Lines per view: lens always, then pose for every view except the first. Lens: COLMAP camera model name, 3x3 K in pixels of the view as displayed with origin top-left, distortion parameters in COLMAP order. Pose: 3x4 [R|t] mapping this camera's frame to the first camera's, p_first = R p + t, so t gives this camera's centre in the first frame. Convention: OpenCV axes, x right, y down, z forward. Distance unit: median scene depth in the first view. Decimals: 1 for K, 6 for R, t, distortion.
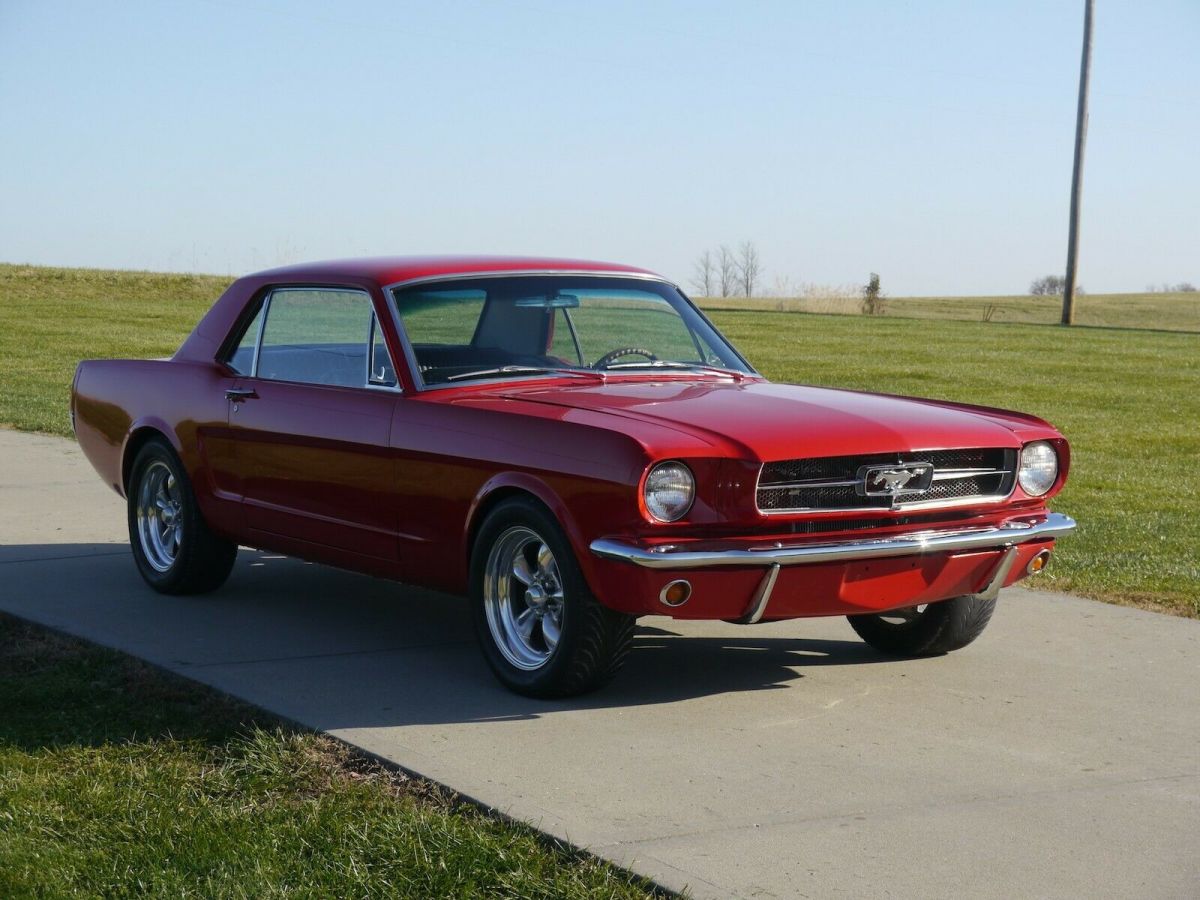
lens RADIAL K [[2348.9, 0, 600.0], [0, 2348.9, 450.0], [0, 0, 1]] dist [0.056734, 0.290990]
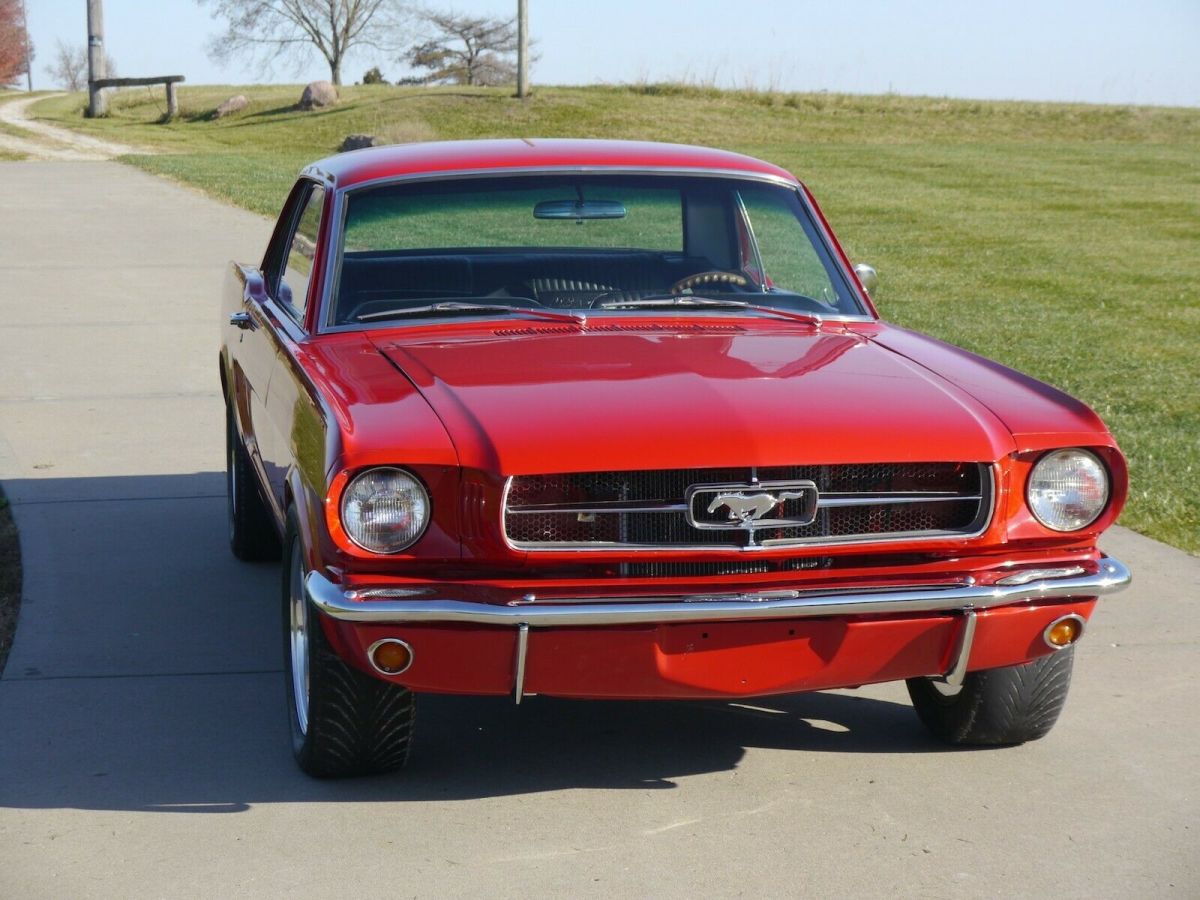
lens RADIAL K [[2612.3, 0, 644.9], [0, 2612.3, 450.1], [0, 0, 1]] dist [0.162577, 0.567469]
pose [[0.924679, 0.050375, -0.377400, 0.373644], [-0.028464, 0.997581, 0.063416, -0.049017], [0.379682, -0.047897, 0.923877, 0.299405]]
